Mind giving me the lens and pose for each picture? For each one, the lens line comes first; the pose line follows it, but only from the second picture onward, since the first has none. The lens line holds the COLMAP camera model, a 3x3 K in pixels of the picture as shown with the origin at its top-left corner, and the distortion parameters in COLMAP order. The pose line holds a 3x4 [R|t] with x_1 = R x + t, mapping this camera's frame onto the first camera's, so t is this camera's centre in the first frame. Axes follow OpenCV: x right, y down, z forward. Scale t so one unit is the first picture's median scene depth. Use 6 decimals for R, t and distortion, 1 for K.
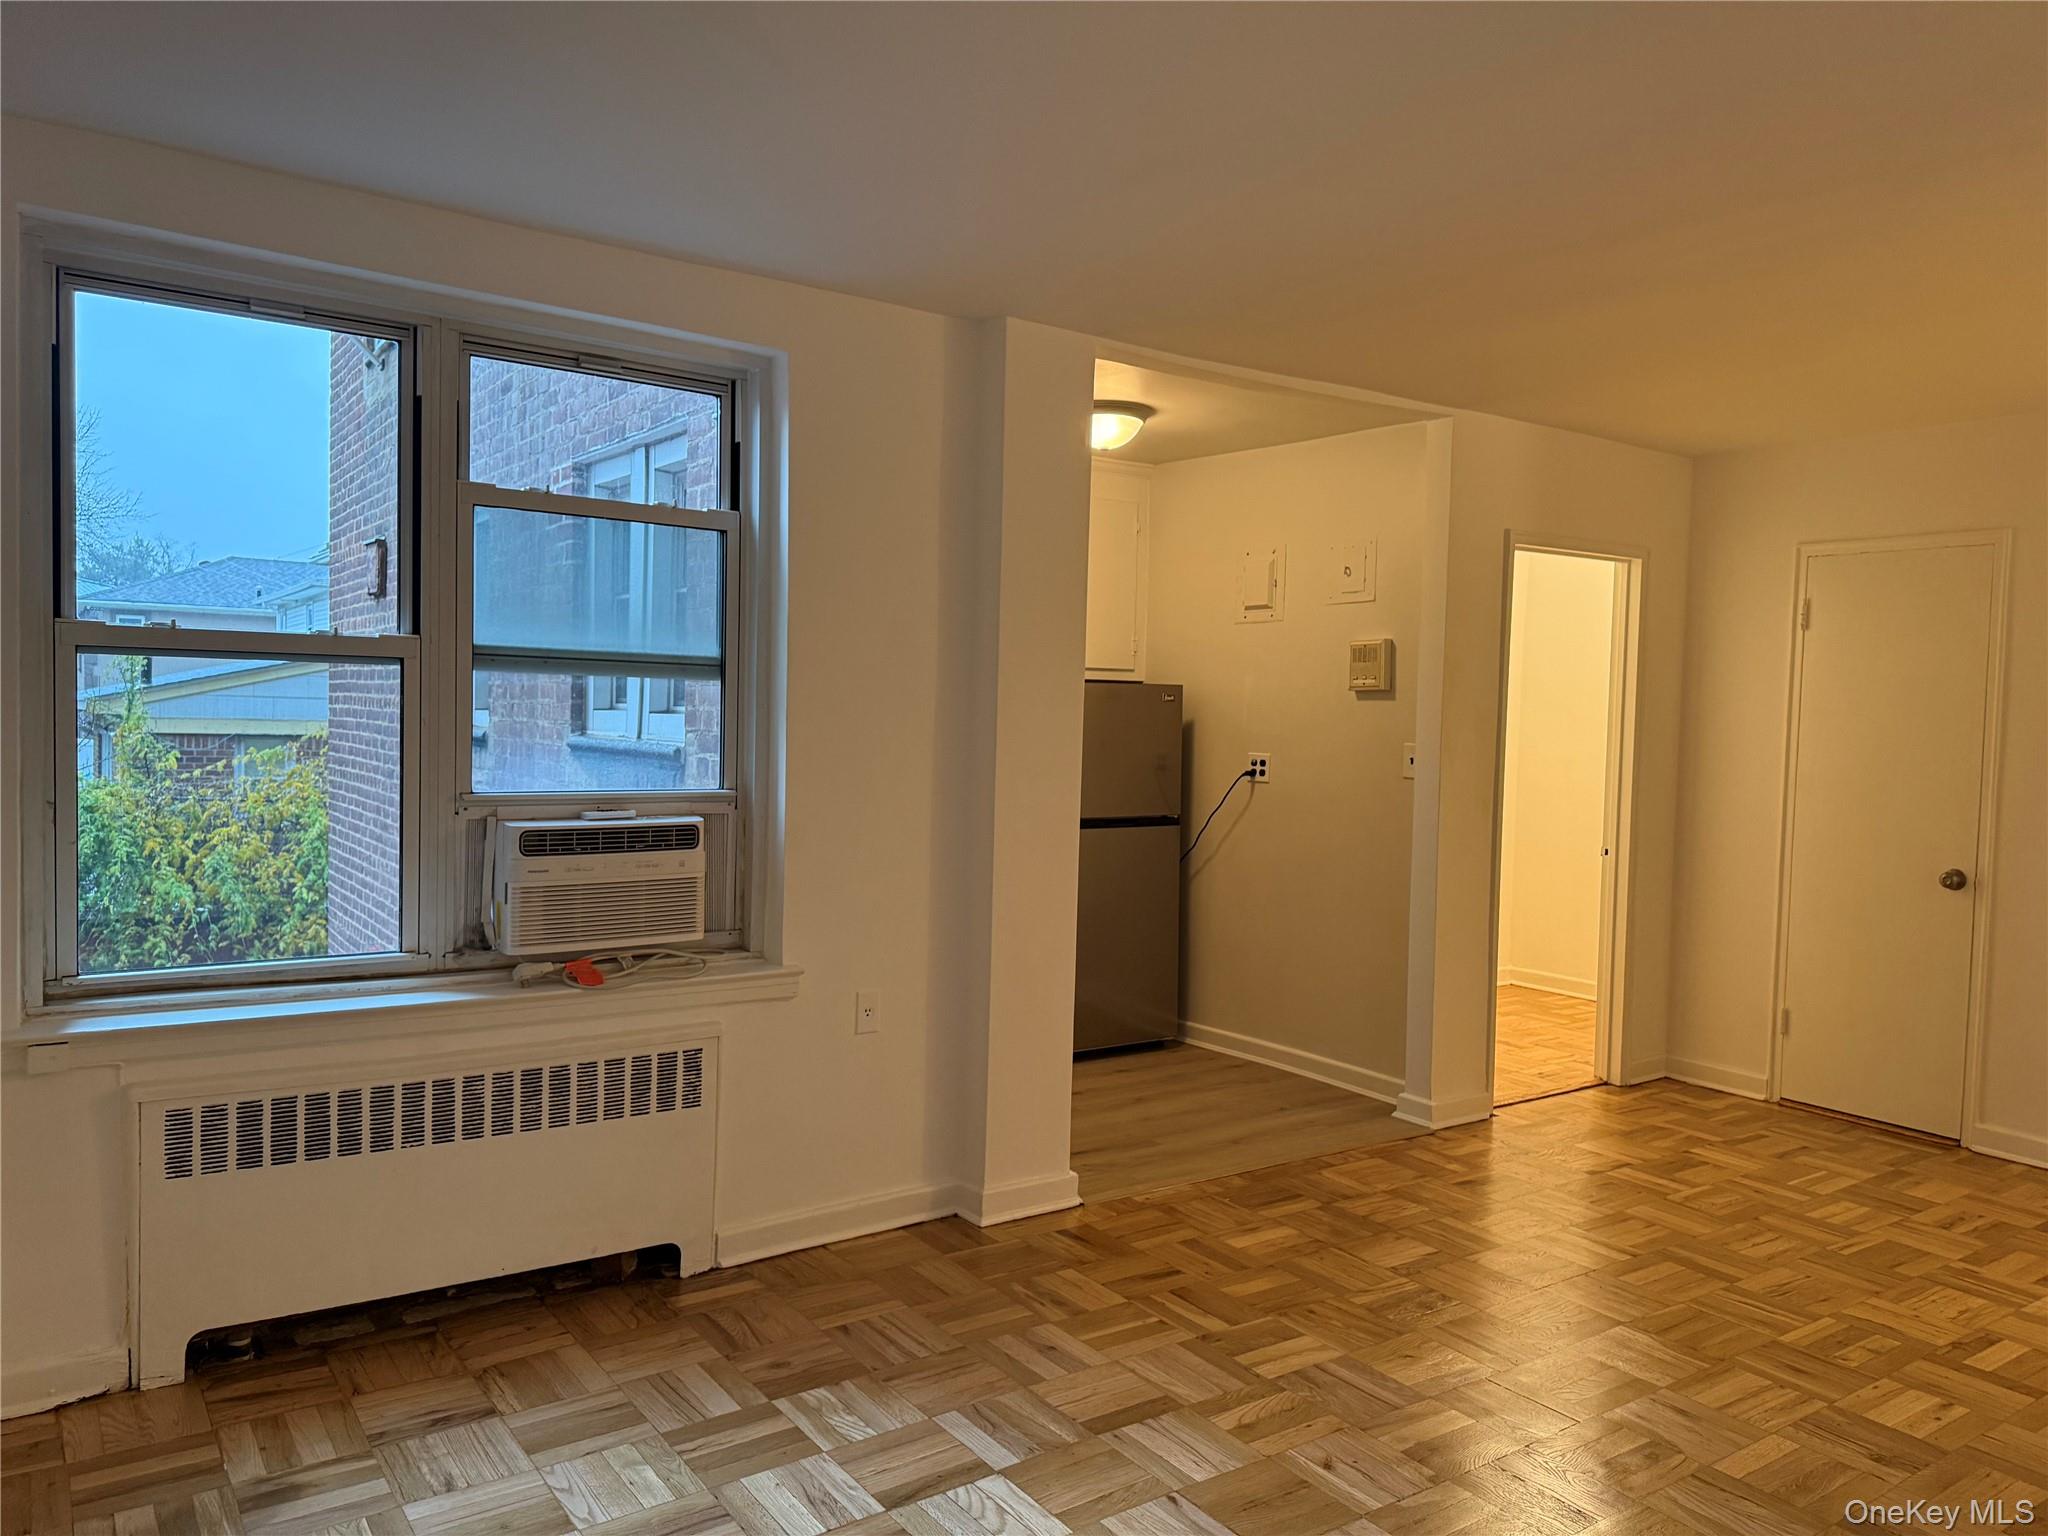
lens RADIAL K [[1454.7, 0, 1024.0], [0, 1454.7, 768.0], [0, 0, 1]] dist [0.015511, -0.002417]
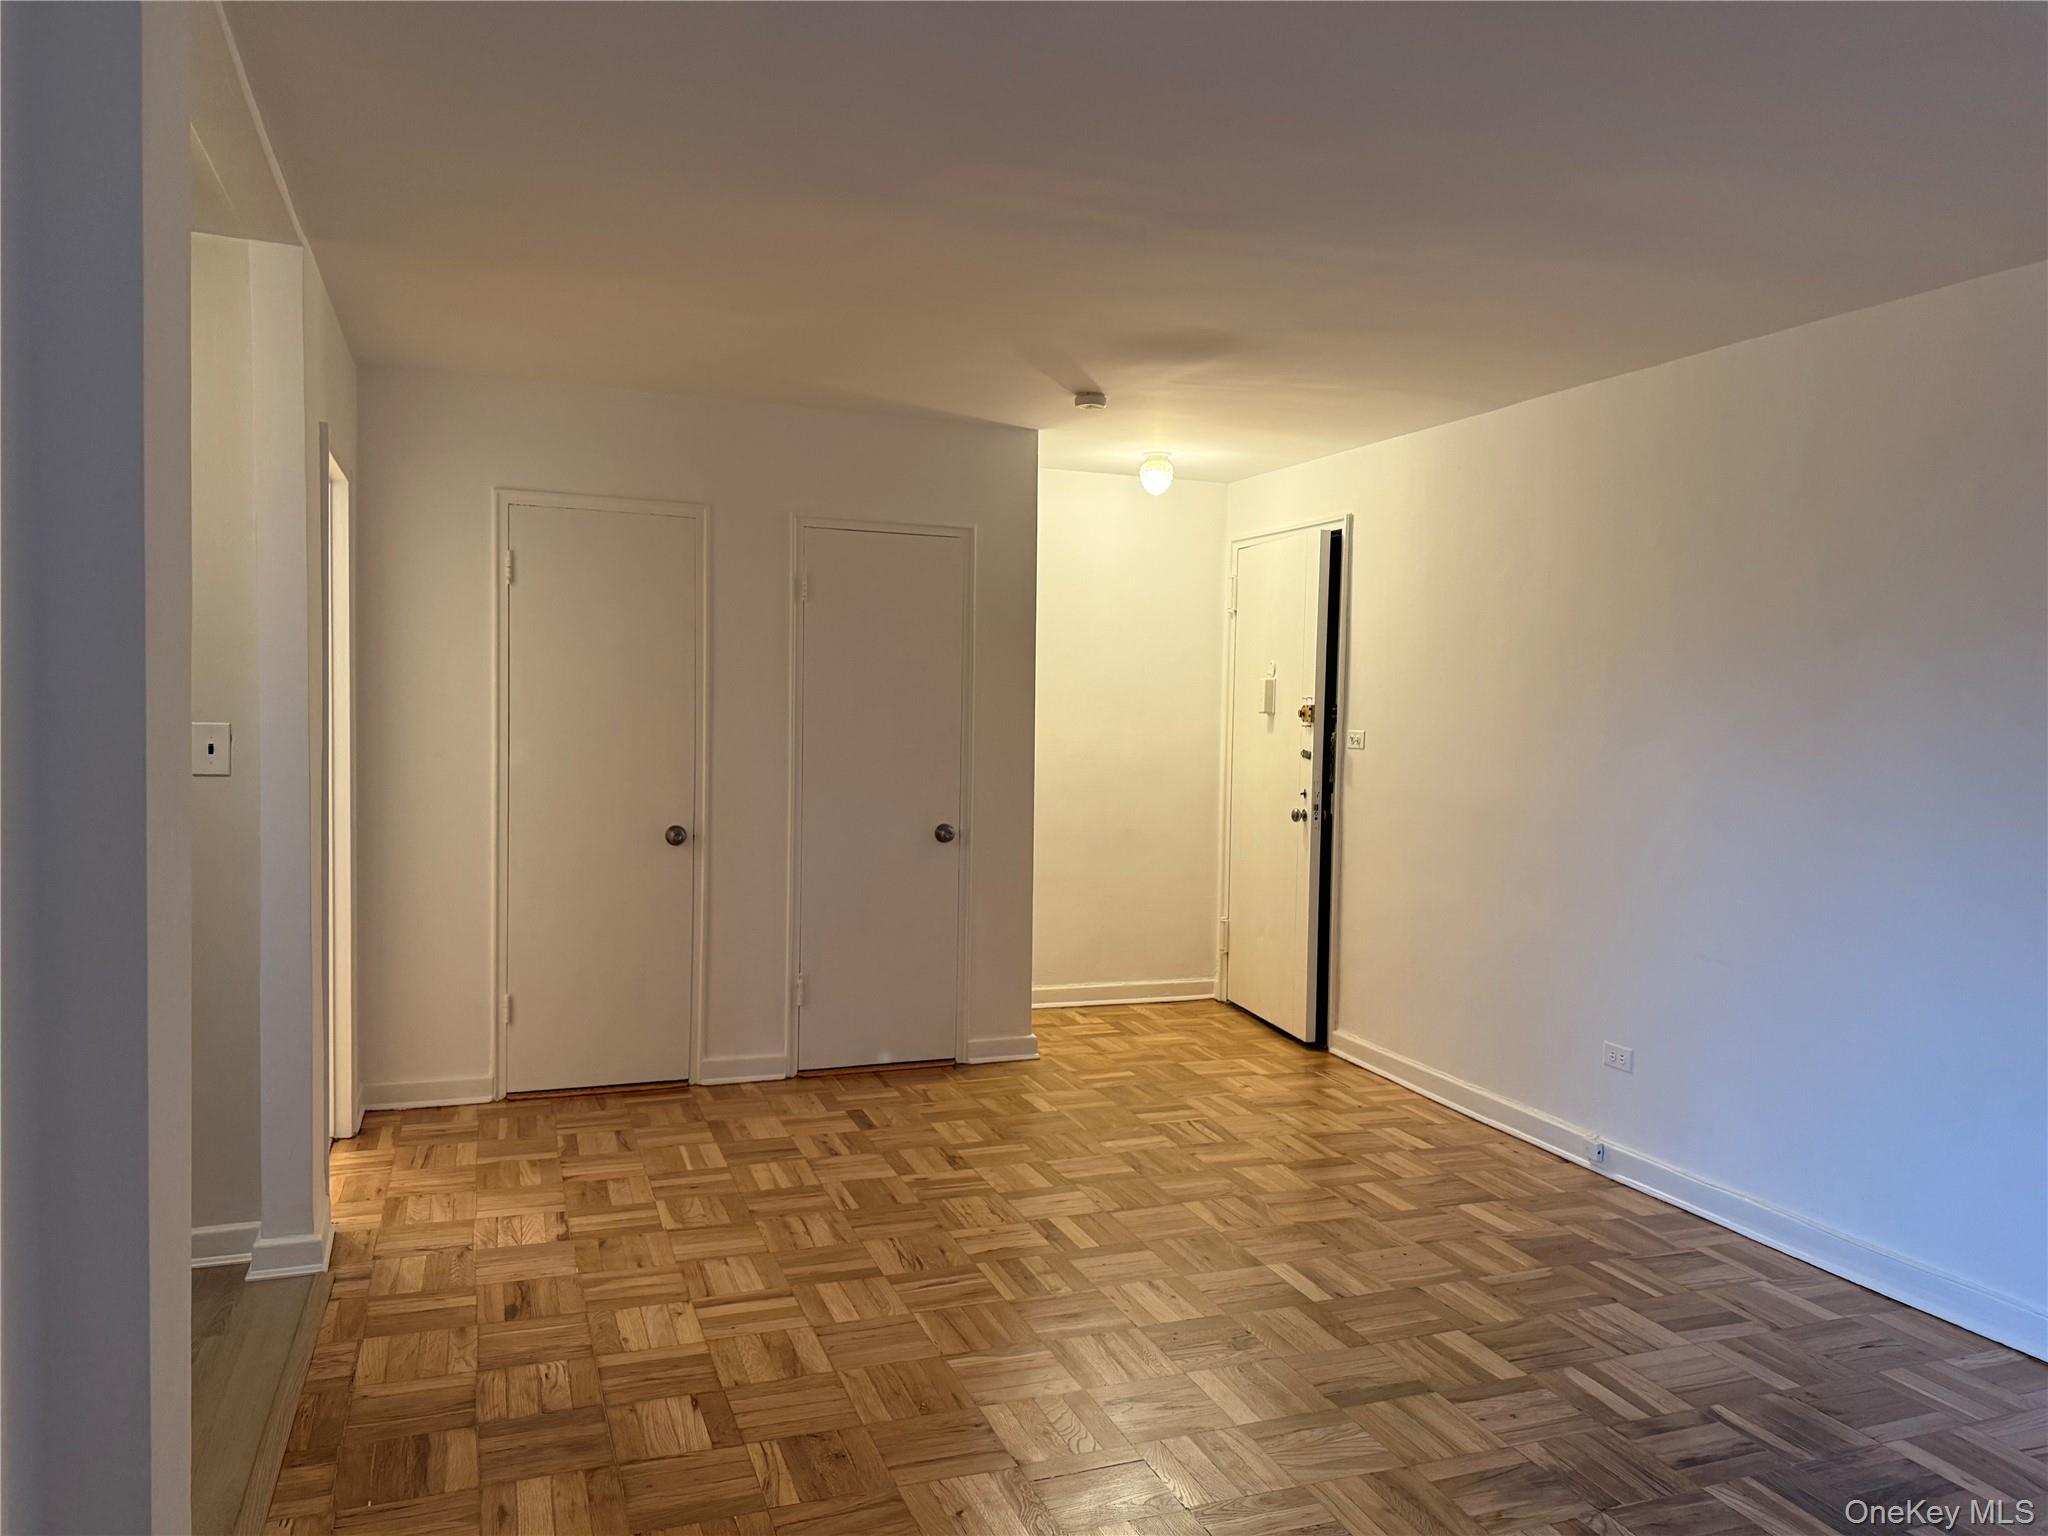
lens RADIAL K [[1441.3, 0, 1024.0], [0, 1441.3, 768.0], [0, 0, 1]] dist [0.159356, -0.247823]
pose [[0.254631, -0.066275, 0.964765, -0.399877], [0.023635, 0.997777, 0.062305, -0.040821], [-0.966749, 0.006937, 0.255632, 0.645411]]
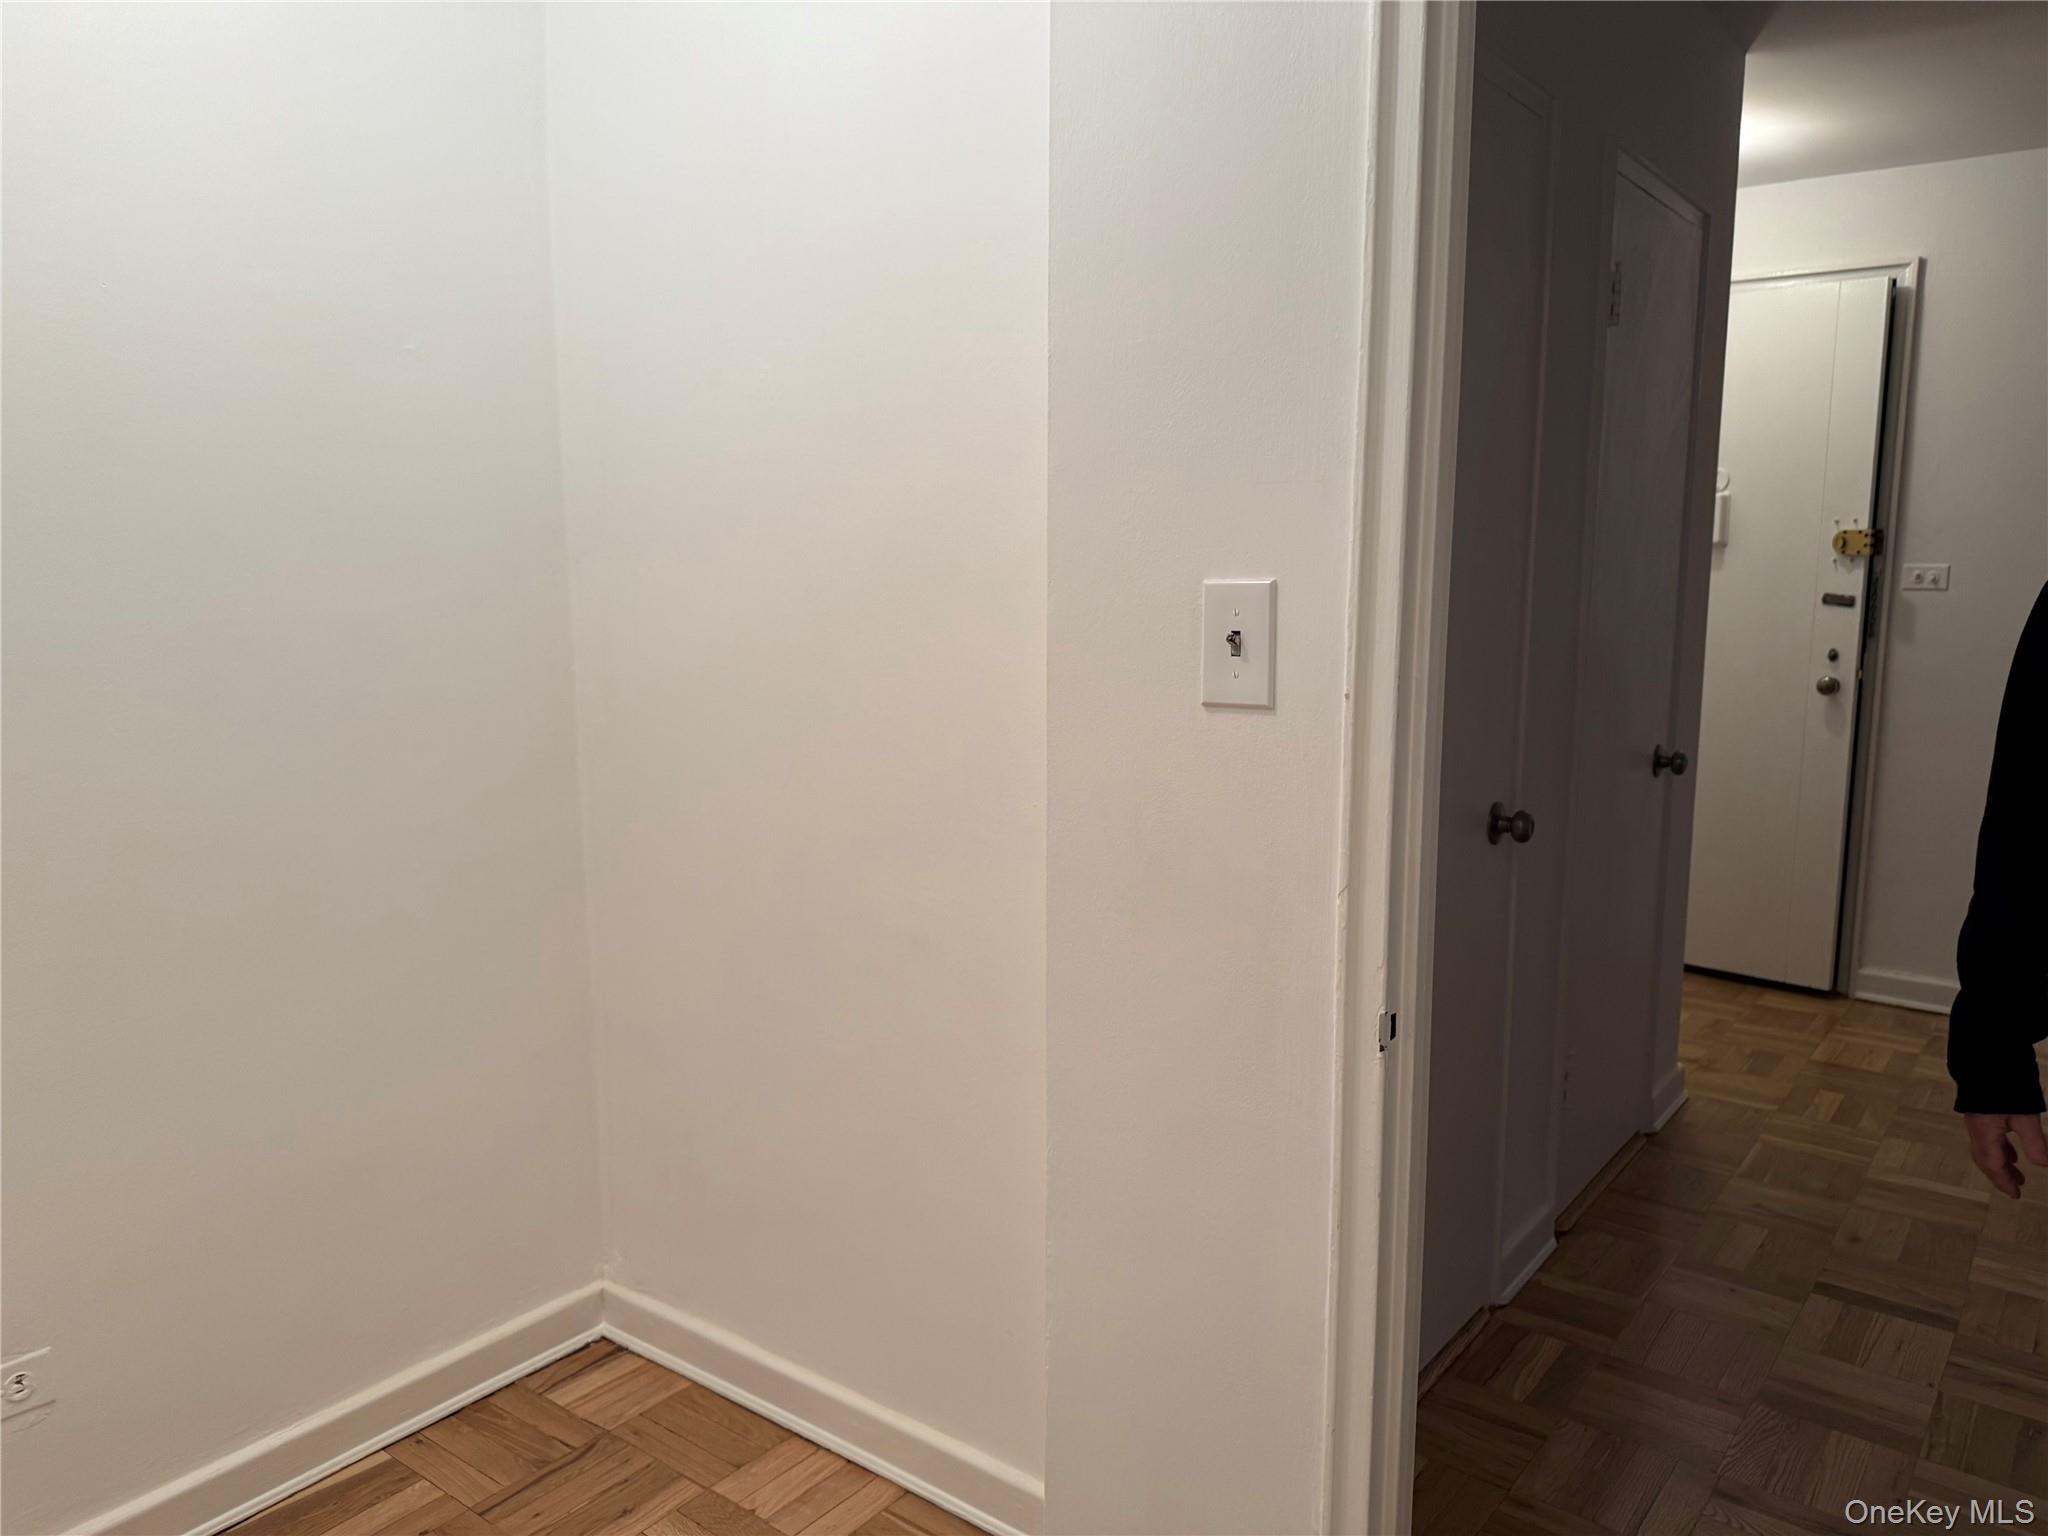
lens RADIAL K [[1454.7, 0, 1024.0], [0, 1454.7, 768.0], [0, 0, 1]] dist [0.015511, -0.002417]
pose [[-0.301265, -0.161401, 0.939781, 0.292873], [0.029707, 0.983503, 0.178433, -0.044087], [-0.953078, 0.081674, -0.291501, 1.692591]]
